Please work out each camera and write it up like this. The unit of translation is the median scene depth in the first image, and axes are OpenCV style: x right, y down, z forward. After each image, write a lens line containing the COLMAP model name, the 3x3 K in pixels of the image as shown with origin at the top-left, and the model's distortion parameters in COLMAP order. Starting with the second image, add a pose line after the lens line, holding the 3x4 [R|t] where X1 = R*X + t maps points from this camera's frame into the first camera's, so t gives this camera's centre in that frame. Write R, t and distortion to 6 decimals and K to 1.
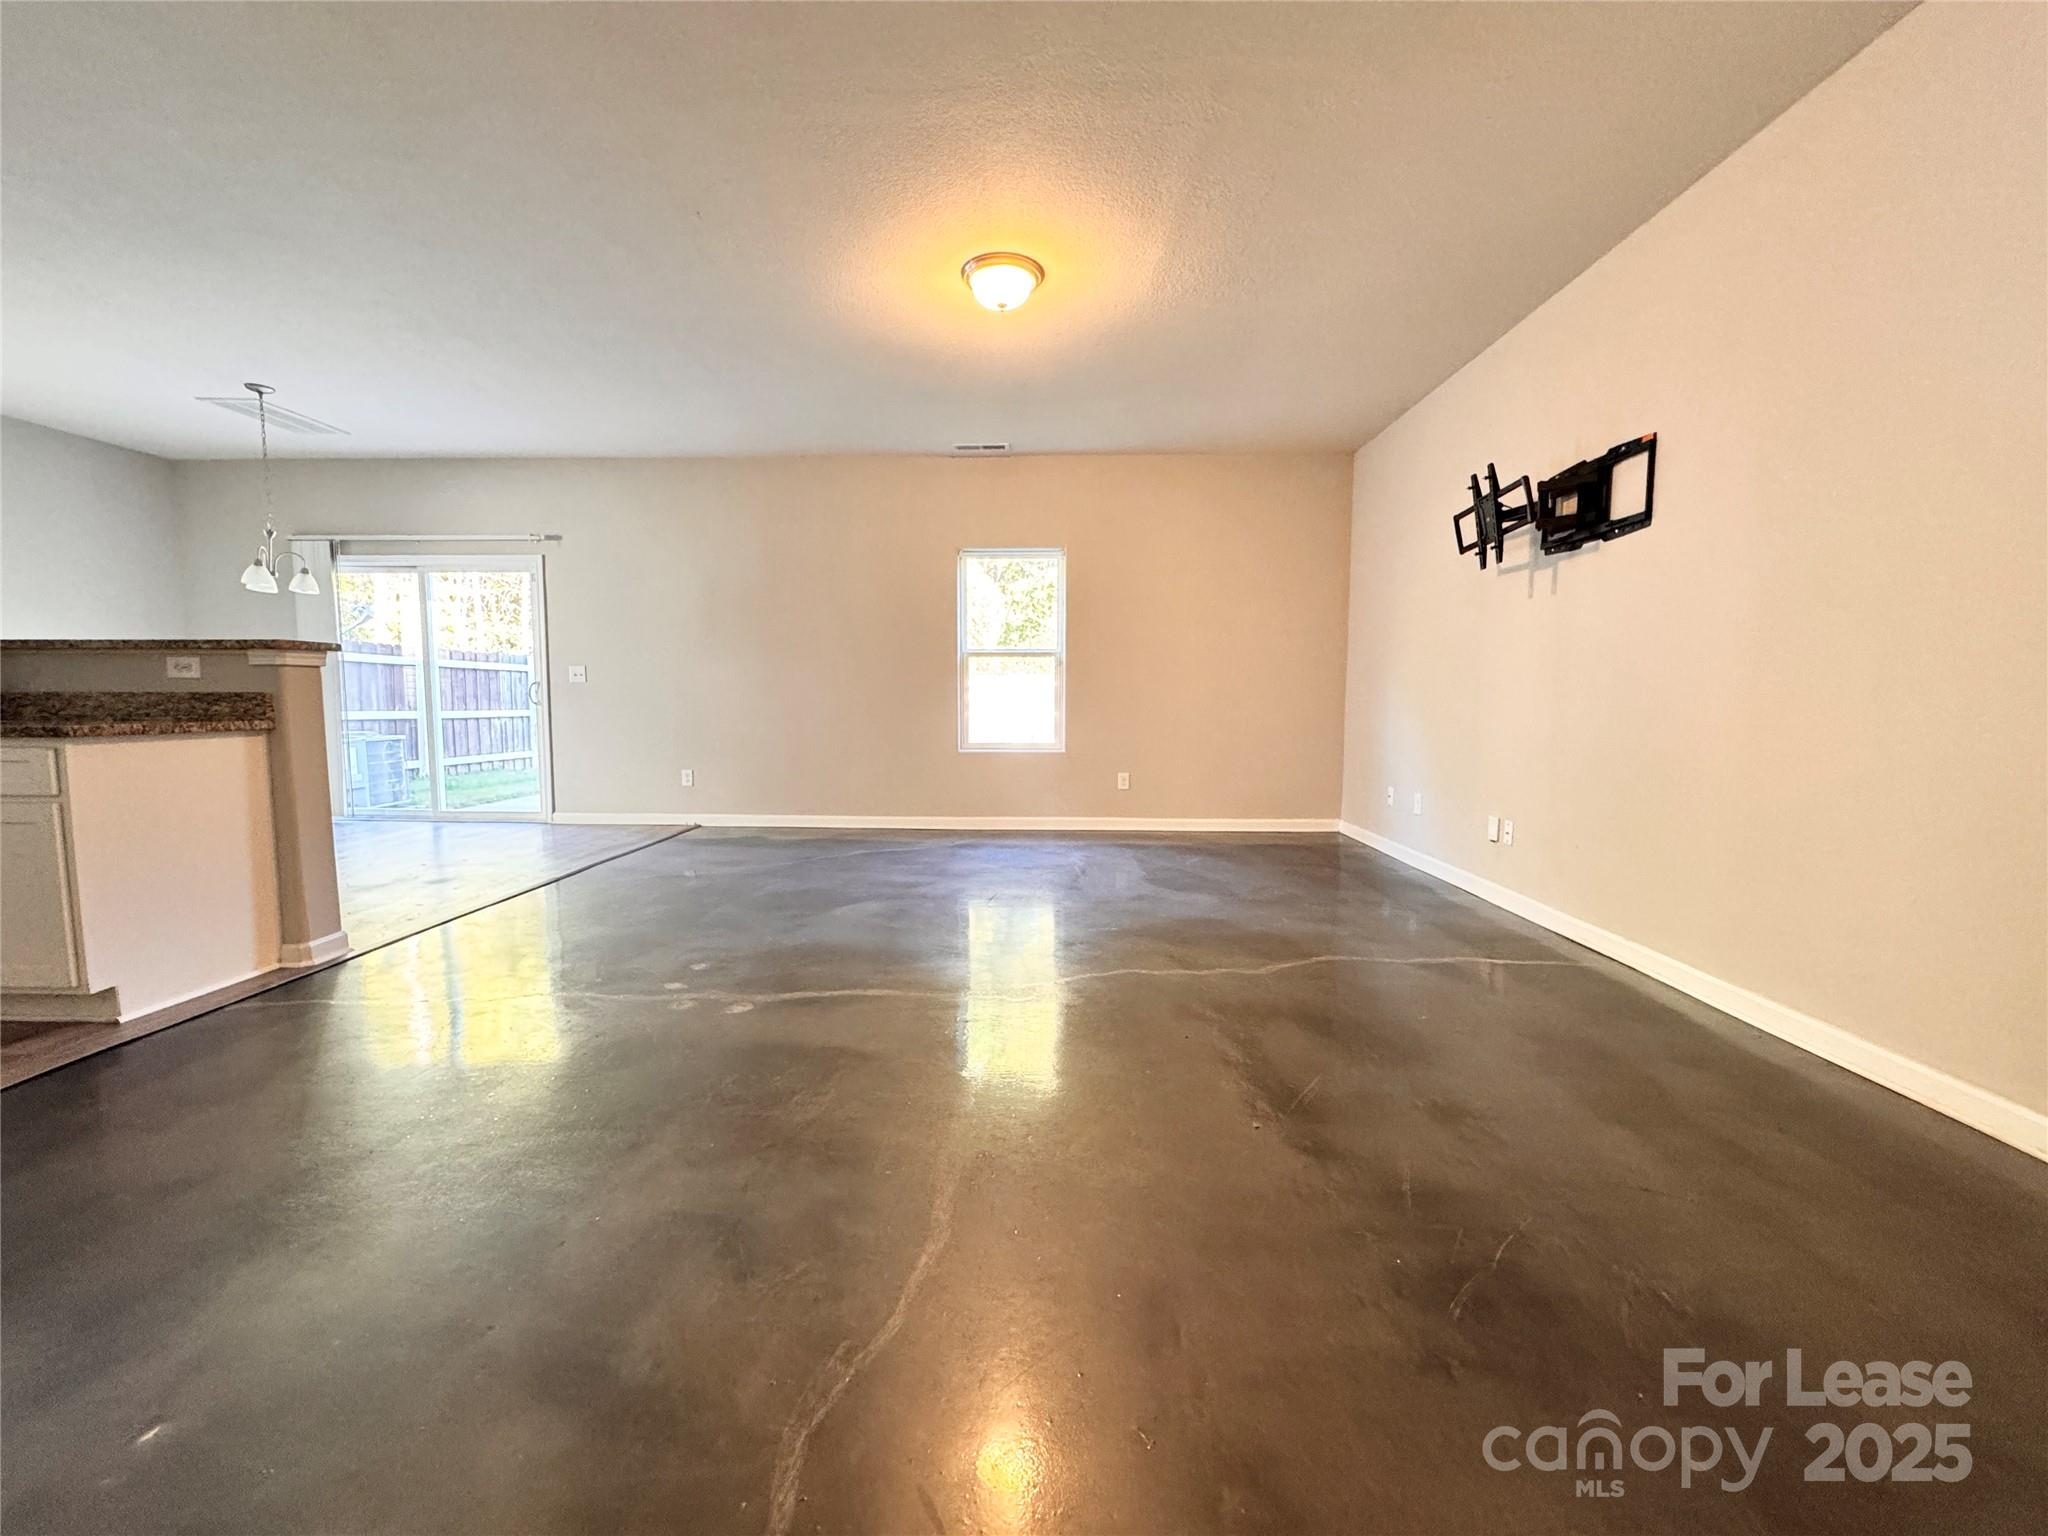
lens RADIAL K [[815.5, 0, 1023.5], [0, 815.5, 769.7], [0, 0, 1]] dist [-0.004760, 0.000437]
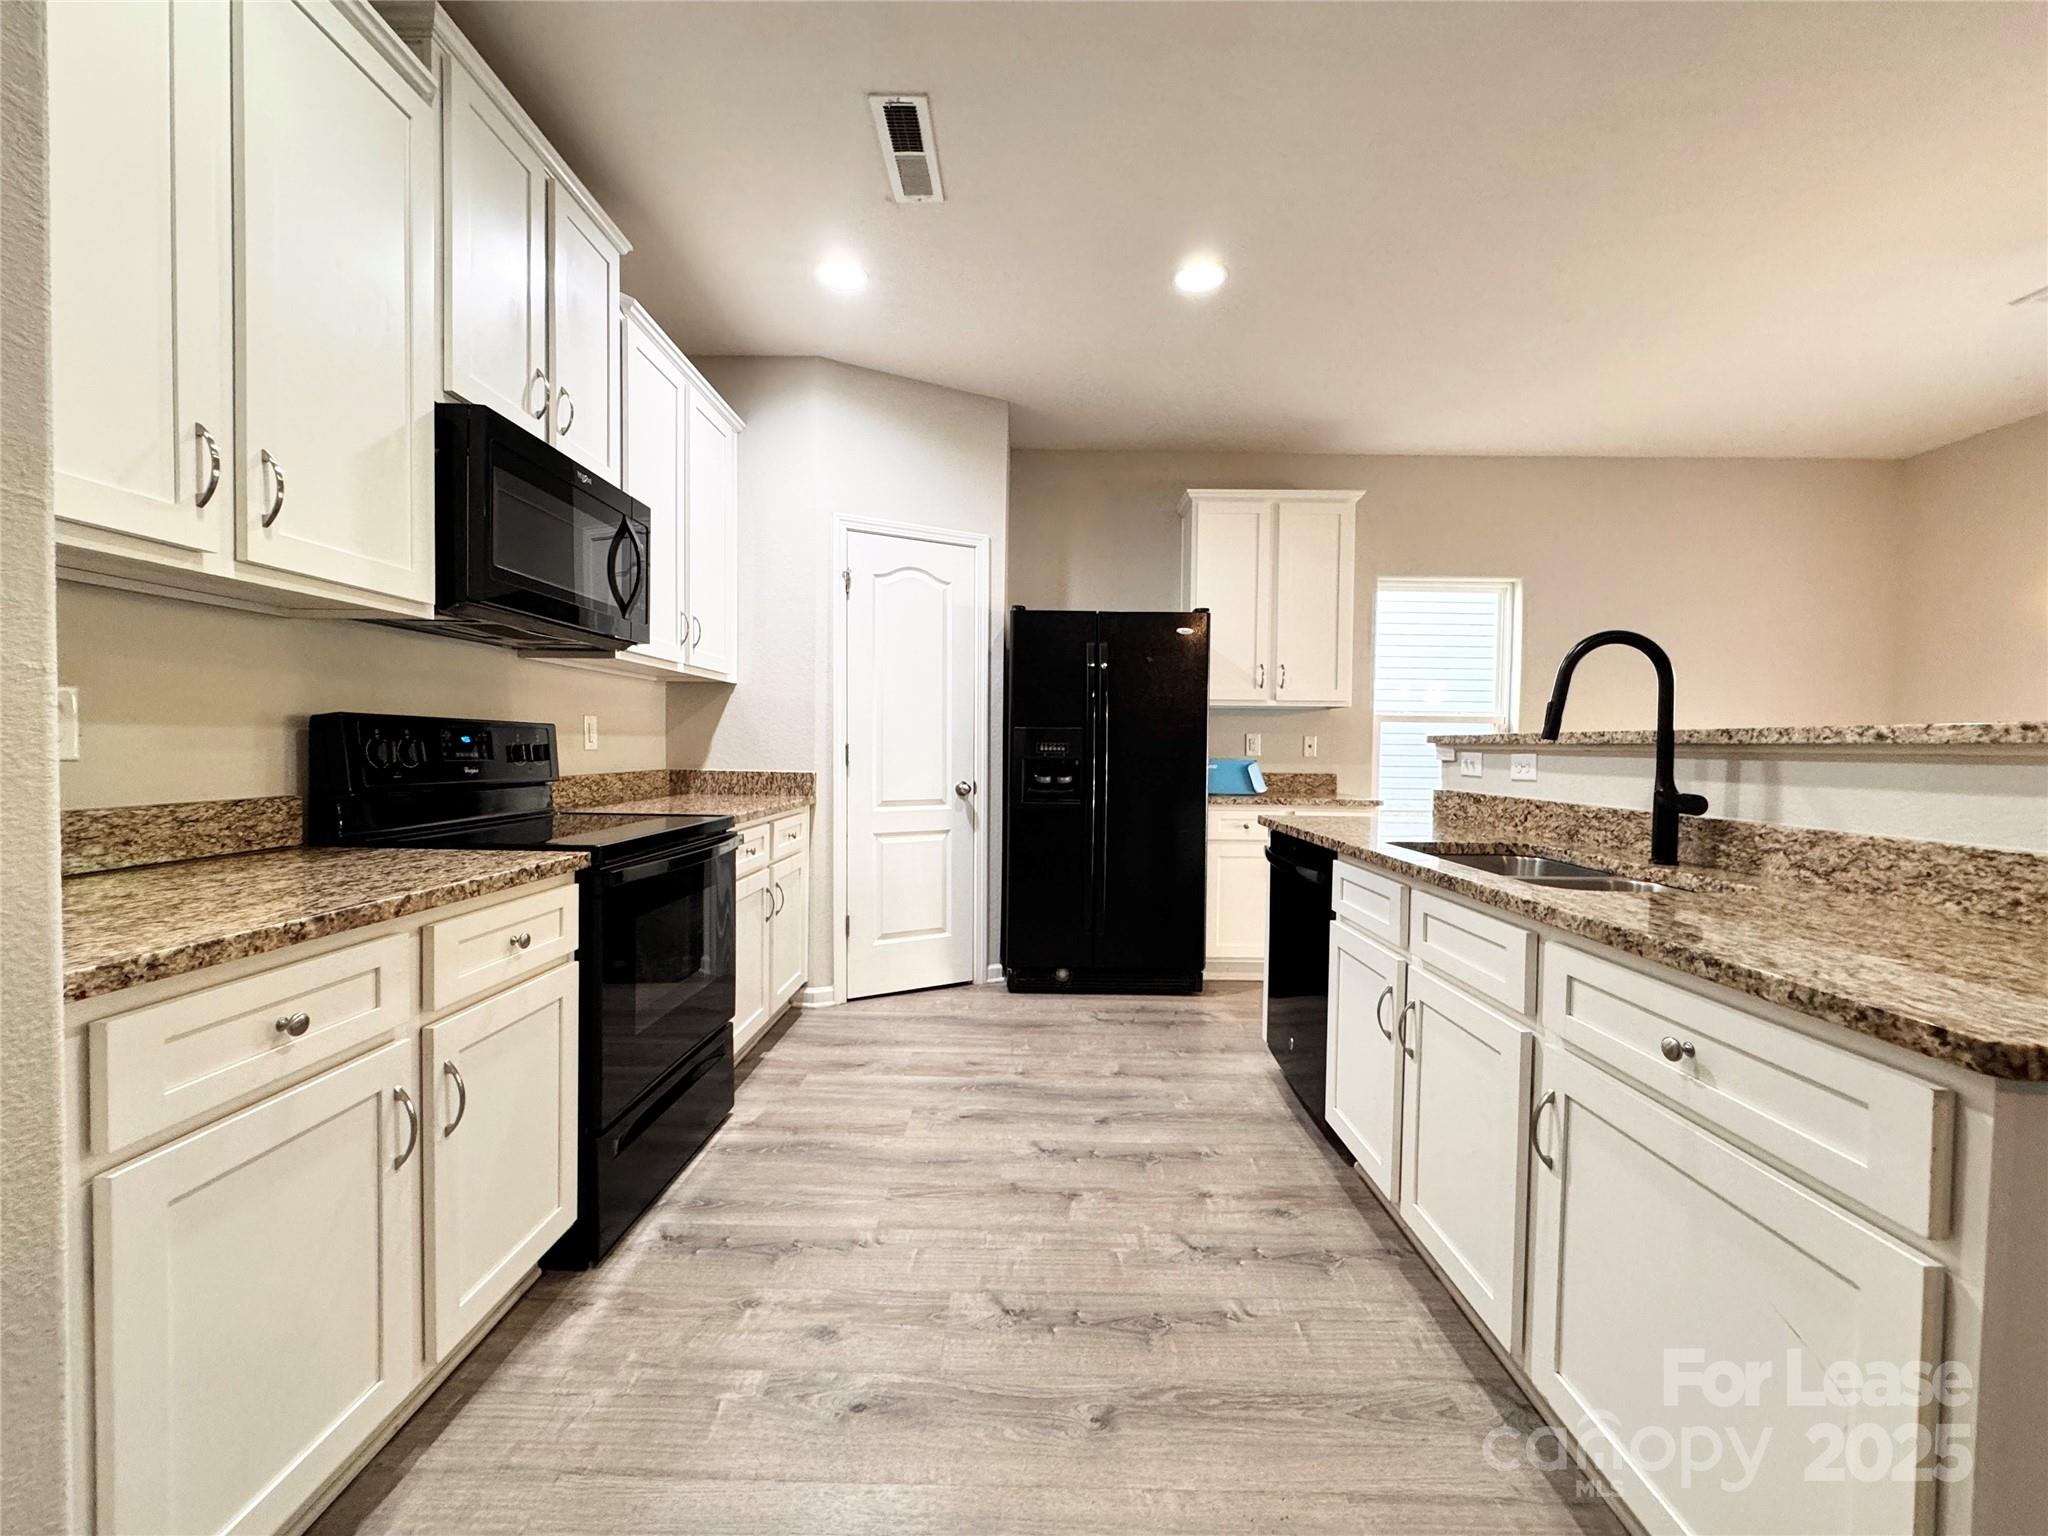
lens RADIAL K [[815.5, 0, 1023.7], [0, 815.5, 767.4], [0, 0, 1]] dist [-0.004760, 0.000437]
pose [[0.018809, 0.024596, -0.999521, -0.366707], [-0.104340, 0.994287, 0.022504, -0.048869], [0.994364, 0.103867, 0.021268, 0.256815]]
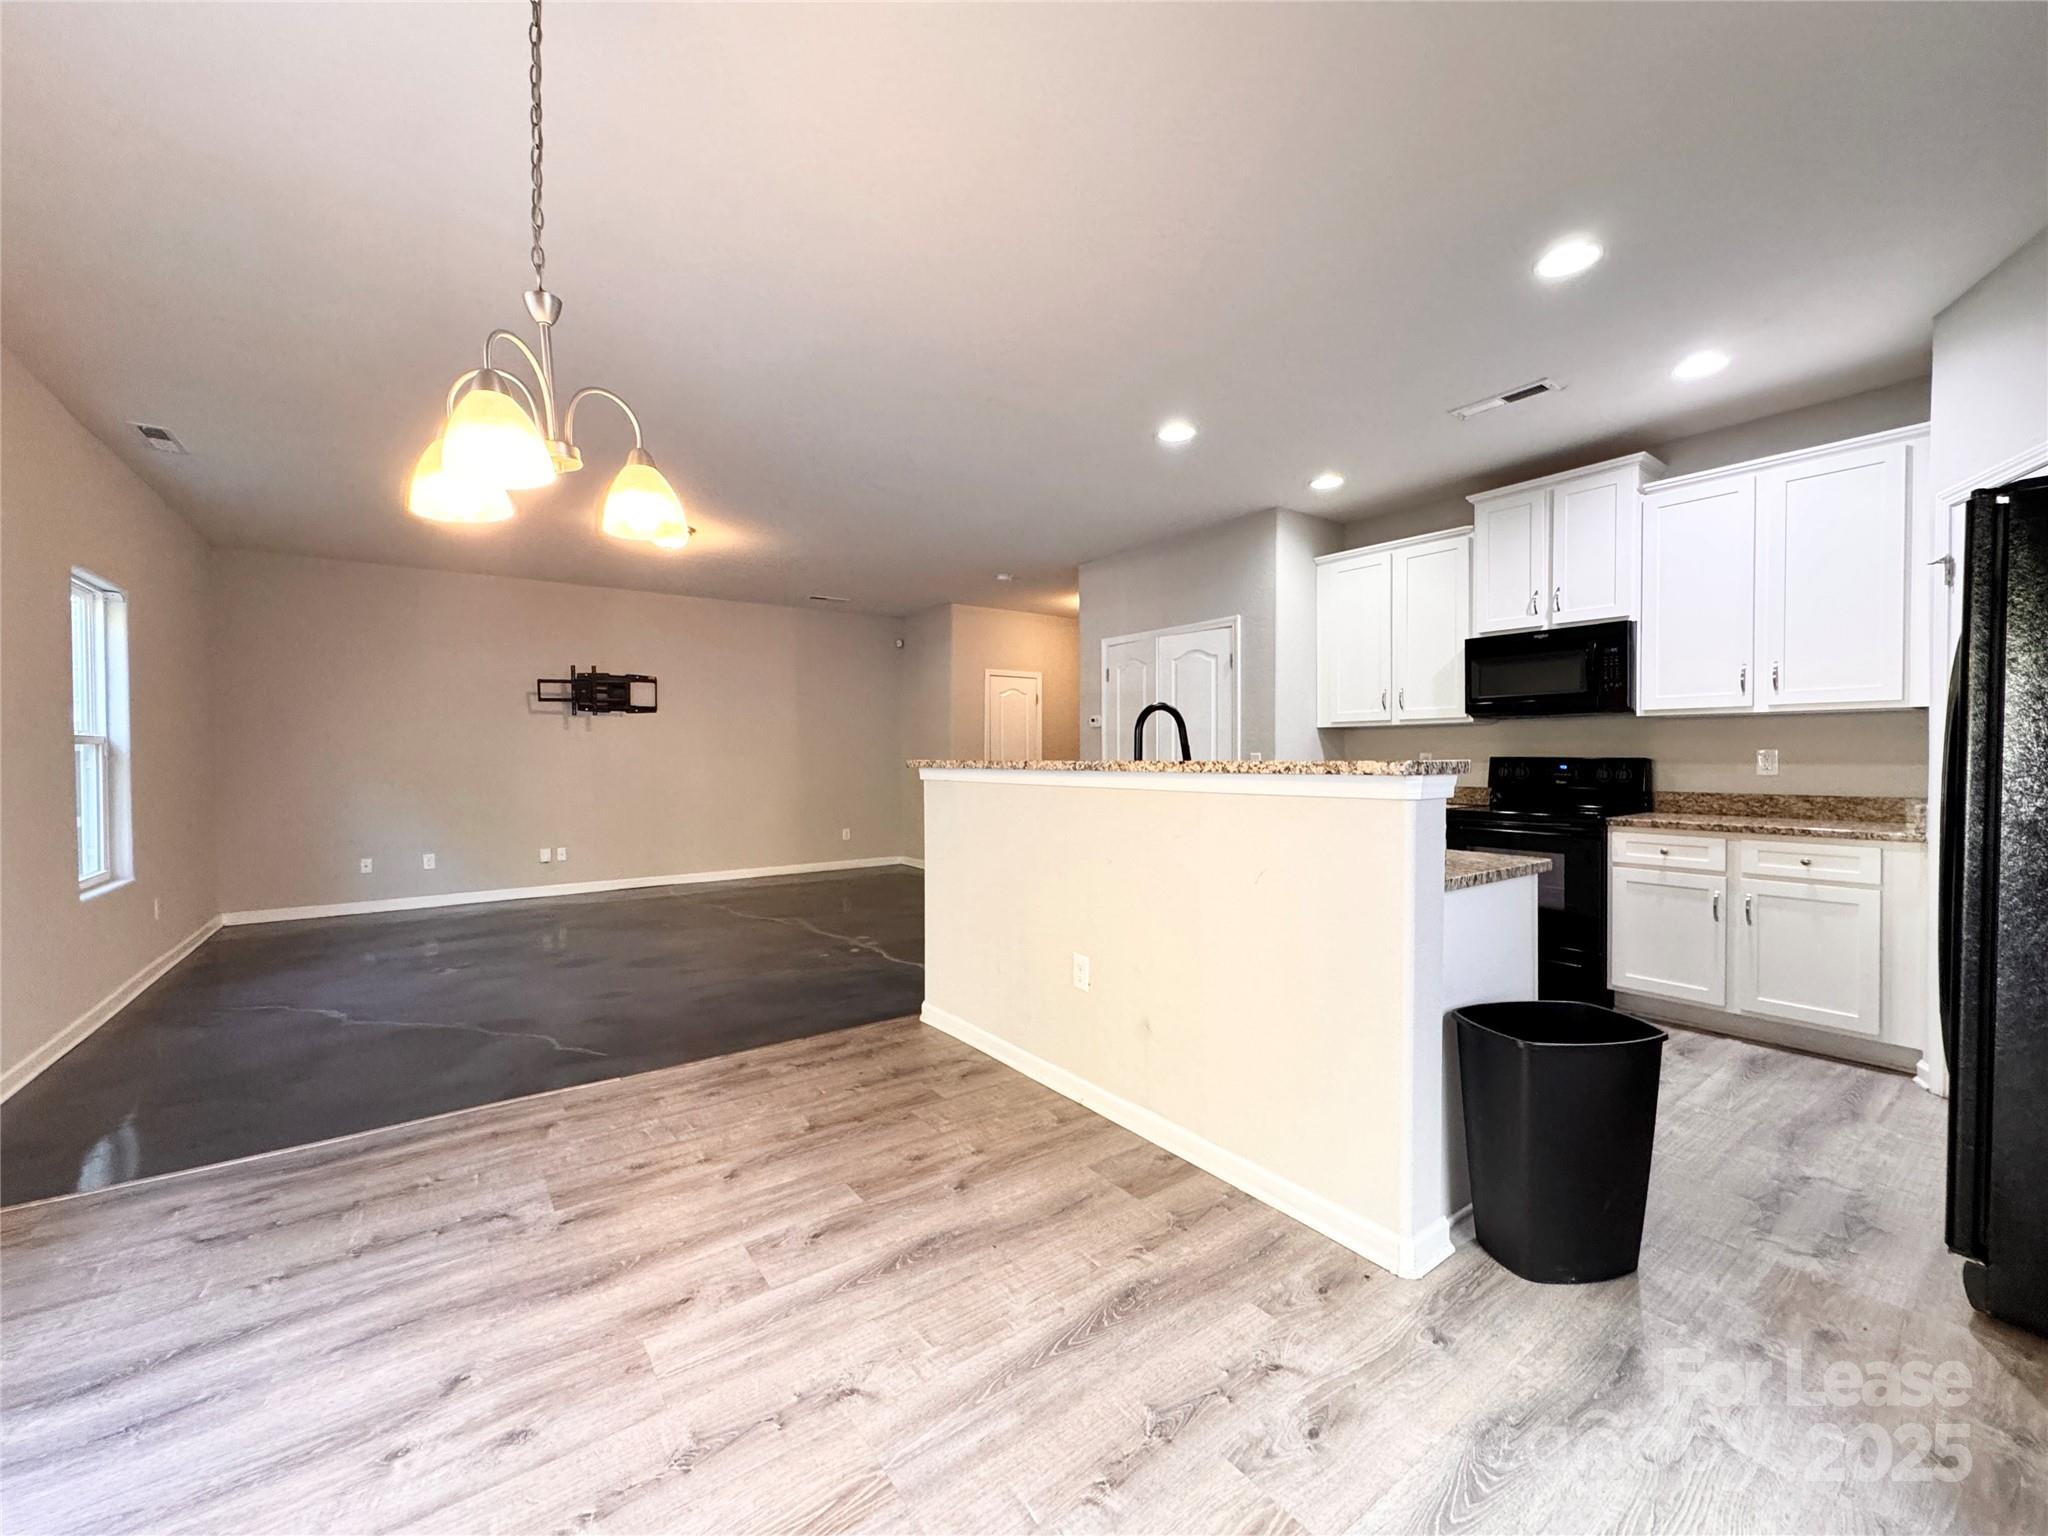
lens RADIAL K [[815.5, 0, 1017.7], [0, 815.5, 767.6], [0, 0, 1]] dist [-0.004760, 0.000437]
pose [[-0.606770, -0.011673, 0.794792, -1.035613], [0.074184, 0.994697, 0.071243, -0.118771], [-0.791408, 0.102189, -0.602686, 0.876856]]
